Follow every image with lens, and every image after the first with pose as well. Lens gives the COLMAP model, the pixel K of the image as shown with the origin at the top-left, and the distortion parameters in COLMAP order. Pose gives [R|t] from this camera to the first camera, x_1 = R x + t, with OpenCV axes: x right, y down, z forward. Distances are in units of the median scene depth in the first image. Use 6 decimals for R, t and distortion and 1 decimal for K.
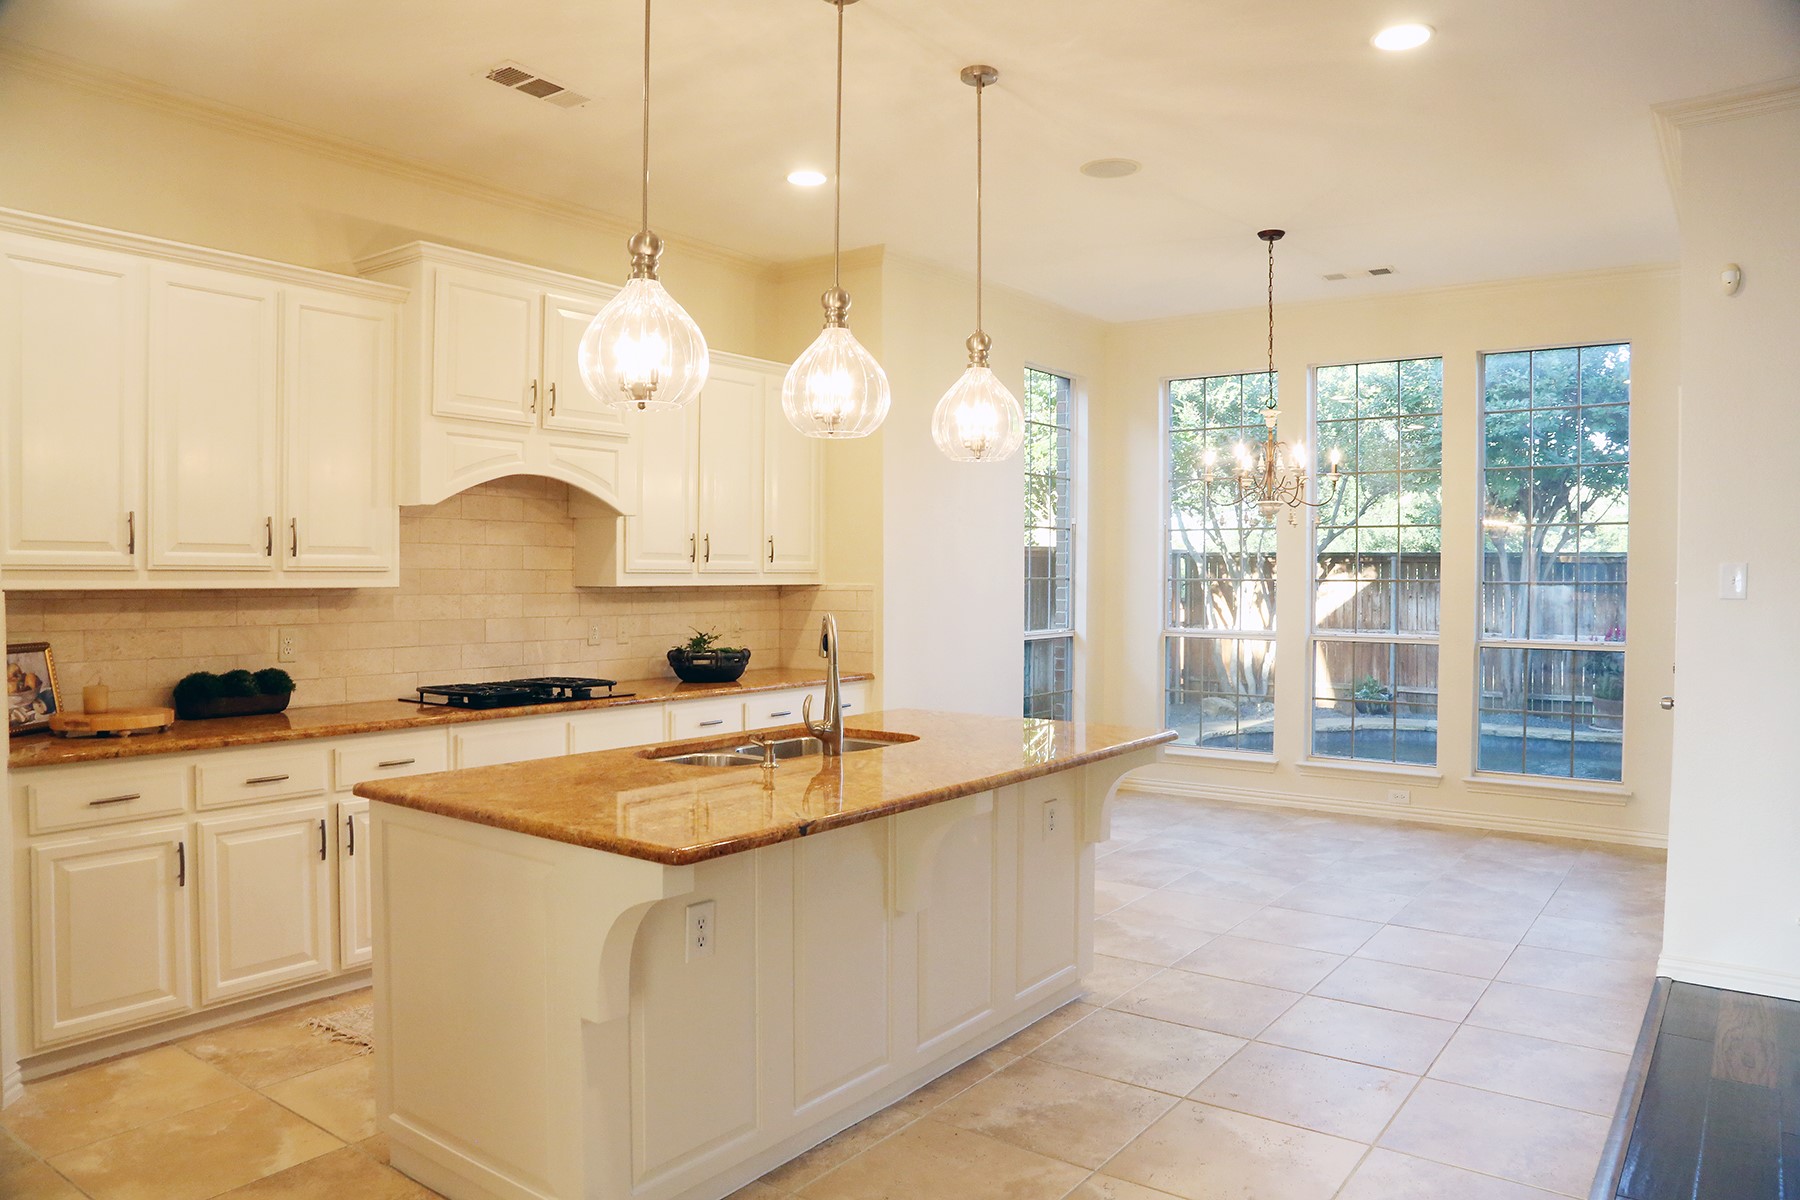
lens RADIAL K [[1225.1, 0, 909.4], [0, 1225.1, 609.0], [0, 0, 1]] dist [-0.118525, 0.070004]
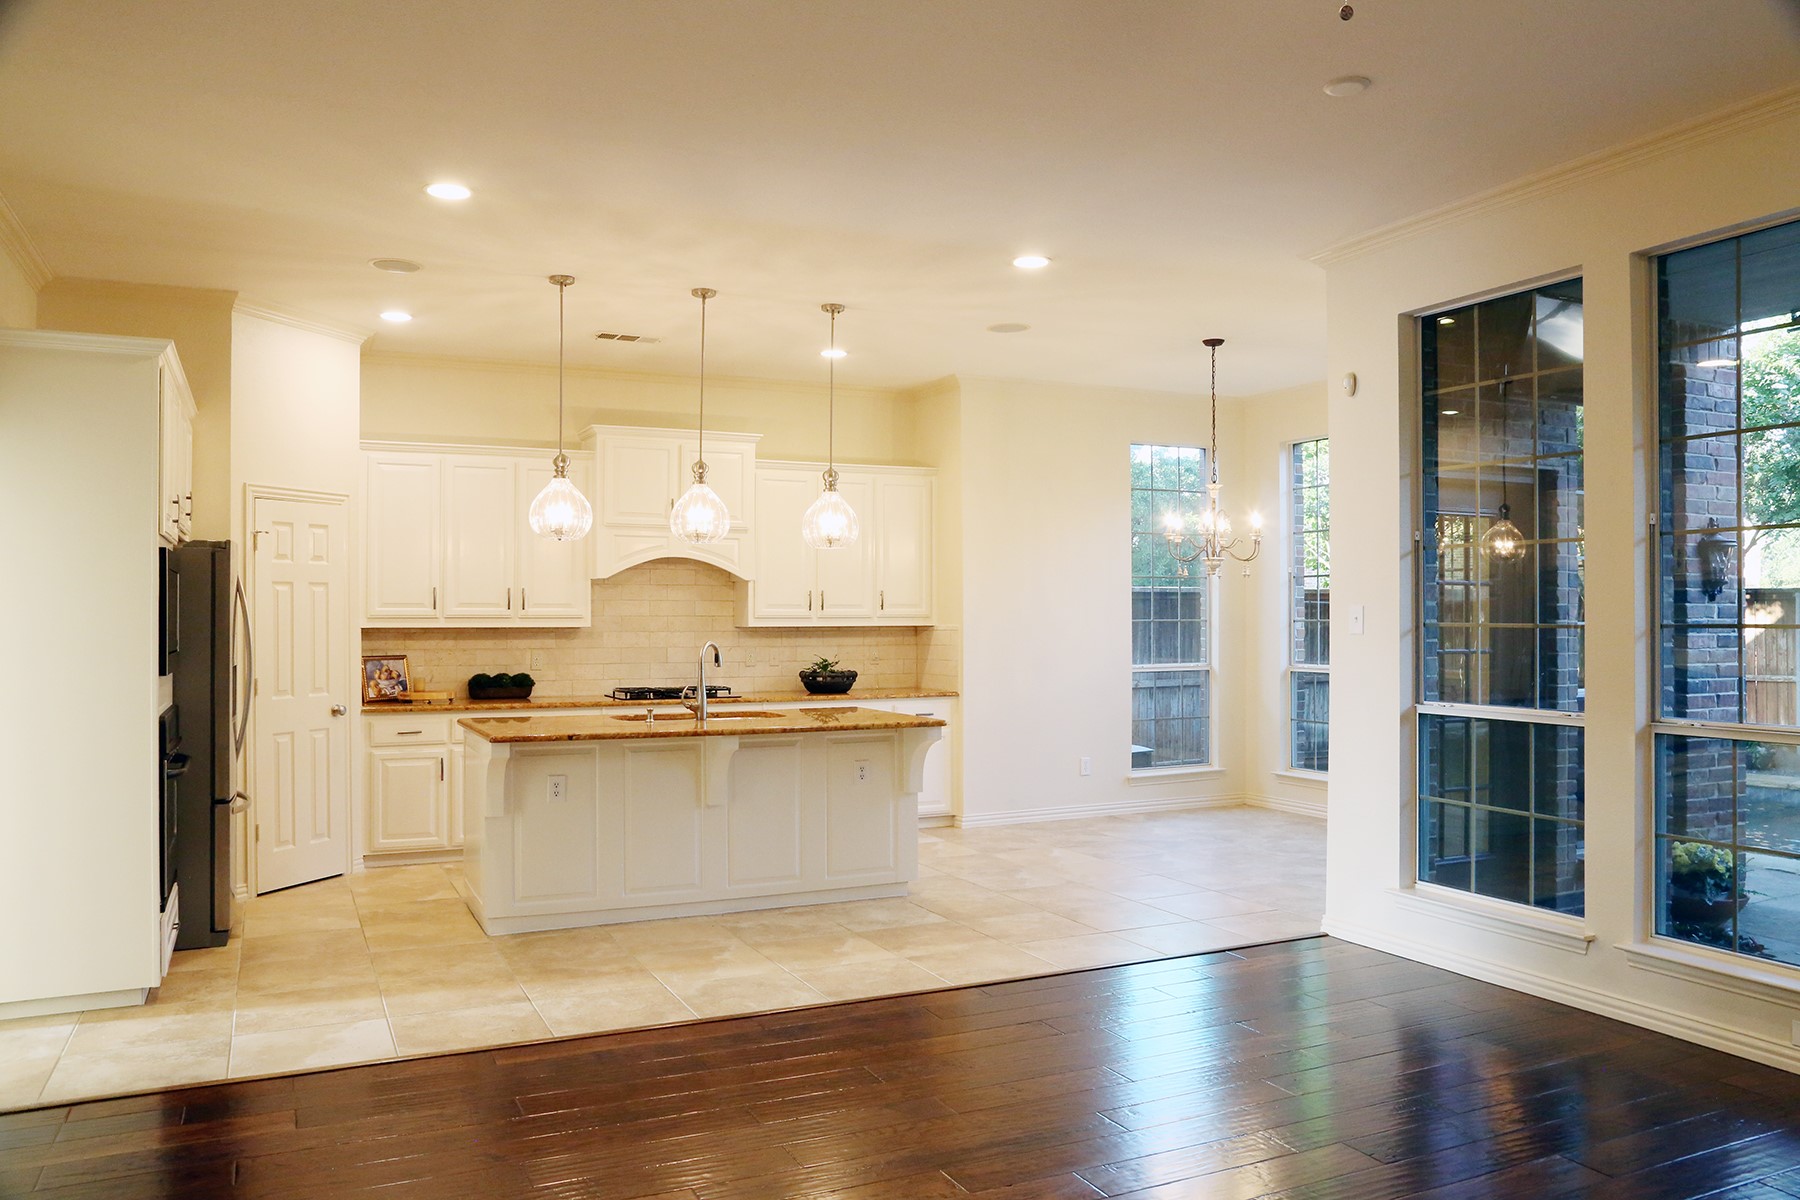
lens RADIAL K [[1345.9, 0, 900.0], [0, 1345.9, 600.0], [0, 0, 1]] dist [-0.075466, -0.002189]
pose [[0.879389, -0.010476, -0.475989, 0.725062], [-0.008802, 0.999229, -0.038254, 0.010357], [0.476023, 0.037830, 0.878619, -0.383699]]
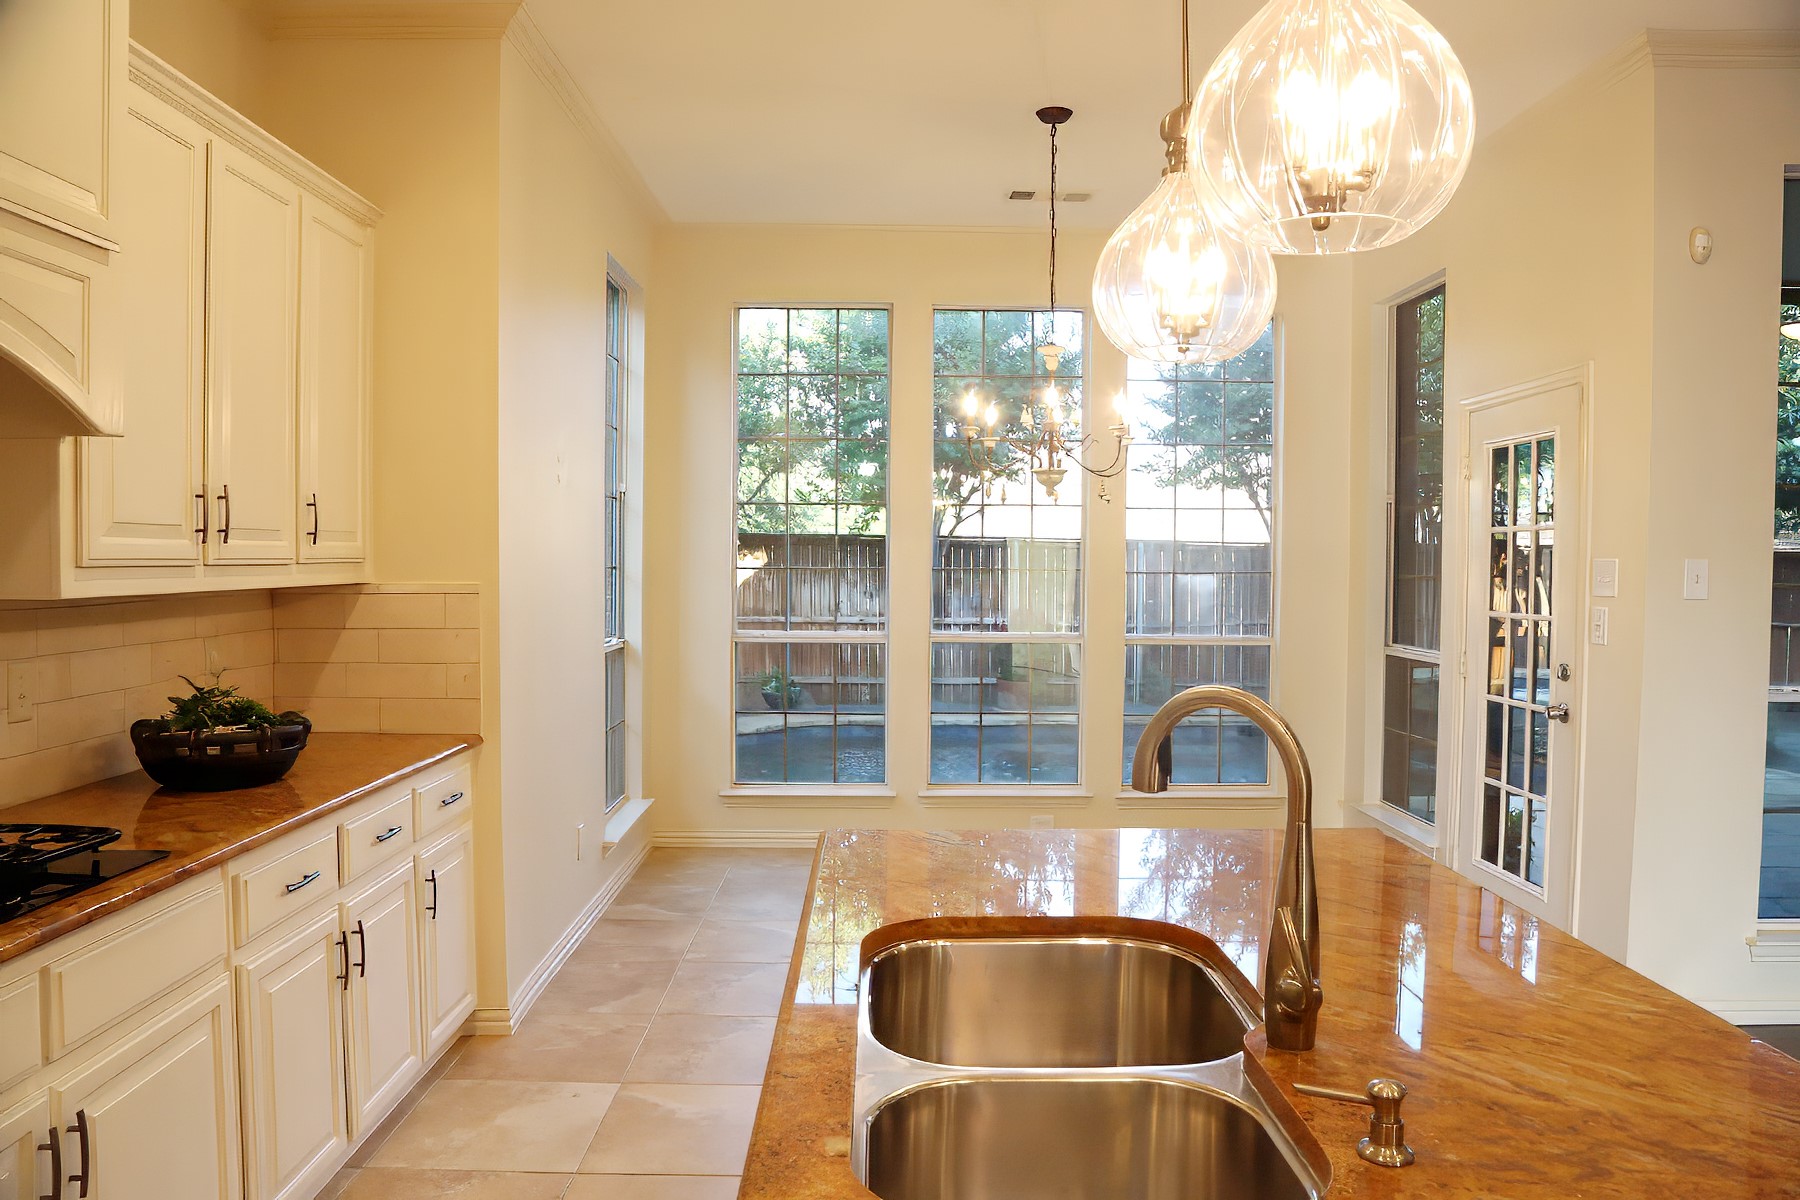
lens RADIAL K [[1225.1, 0, 909.4], [0, 1225.1, 609.0], [0, 0, 1]] dist [-0.118525, 0.070004]
pose [[0.797142, -0.022594, 0.603369, -0.252048], [0.011999, 0.999695, 0.021582, -0.020574], [-0.603672, -0.009964, 0.797170, 0.488686]]
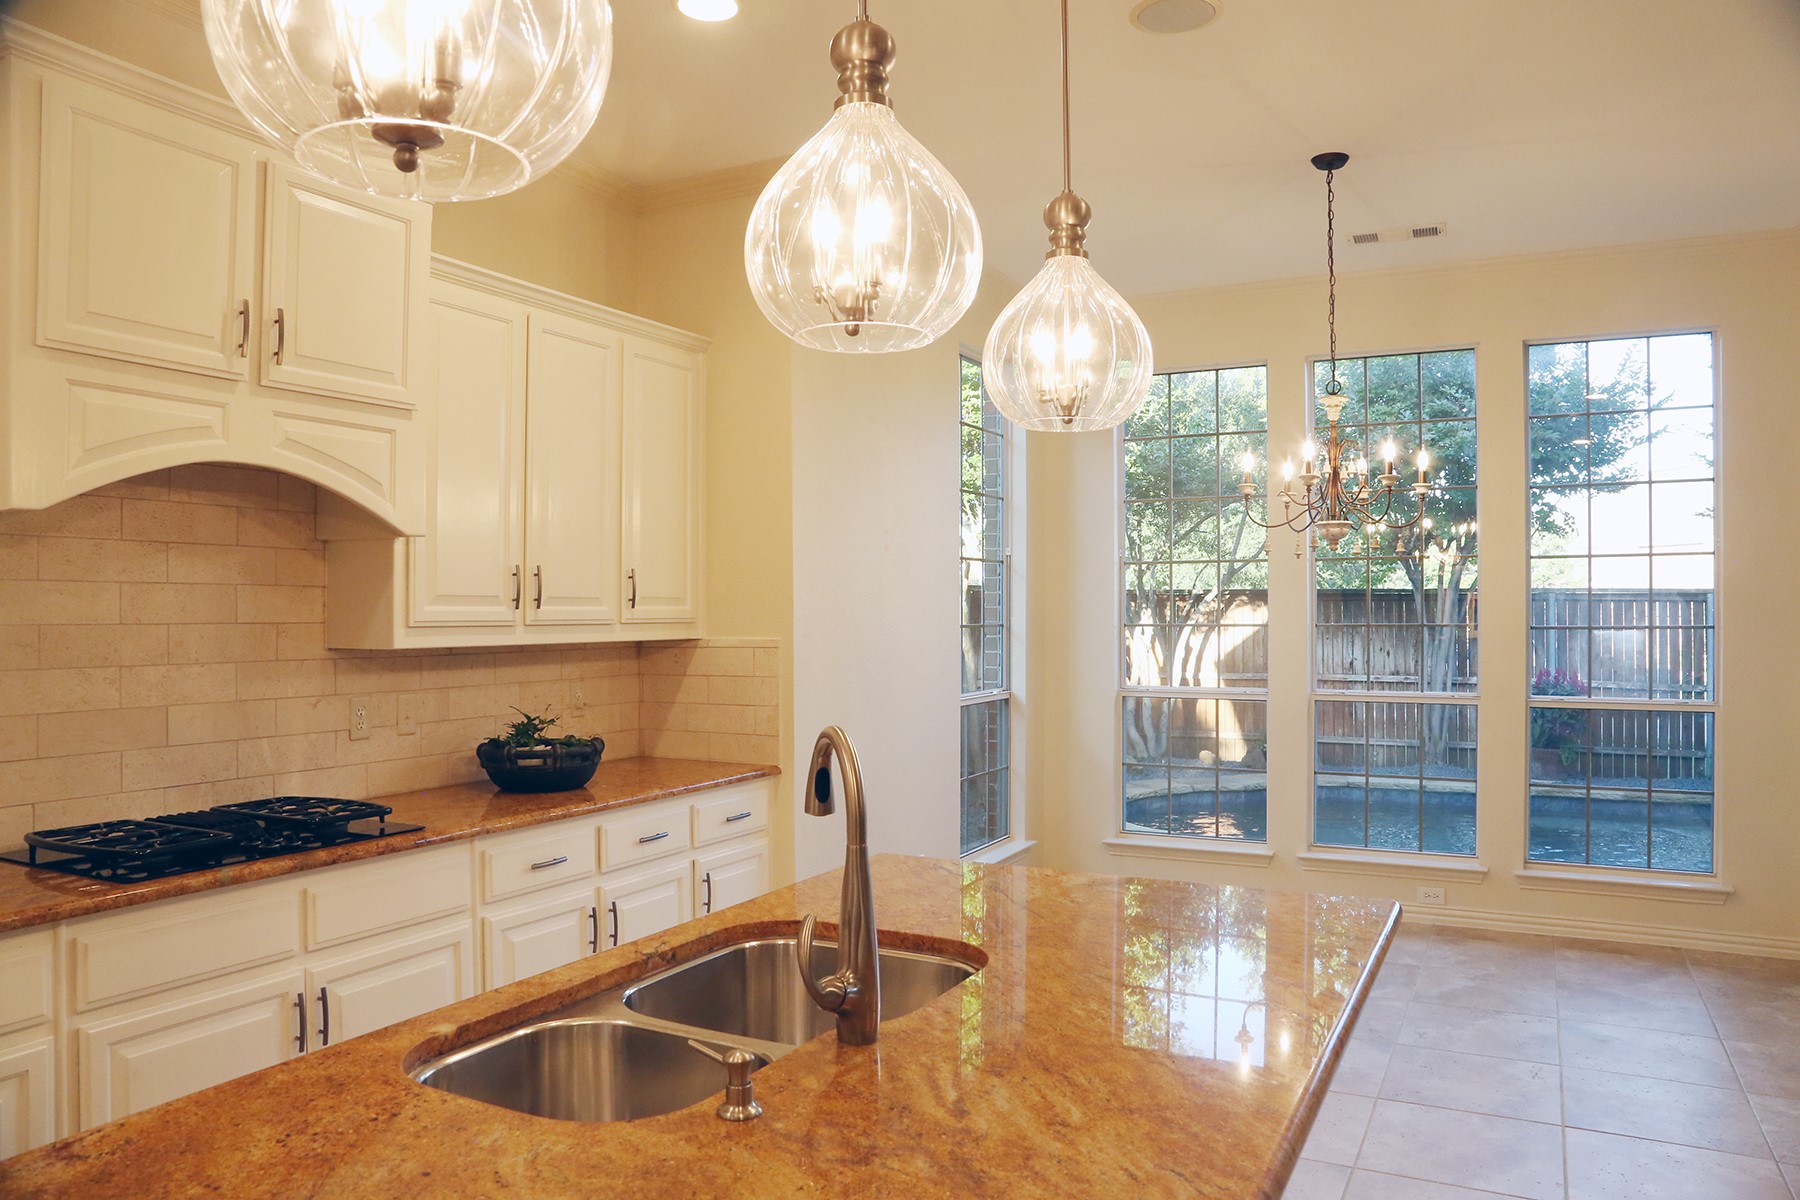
lens RADIAL K [[1225.1, 0, 909.4], [0, 1225.1, 609.0], [0, 0, 1]] dist [-0.118525, 0.070004]
pose [[0.988787, -0.005841, 0.149217, -0.070268], [0.010570, 0.999466, -0.030917, -0.017300], [-0.148957, 0.032148, 0.988321, 0.348998]]
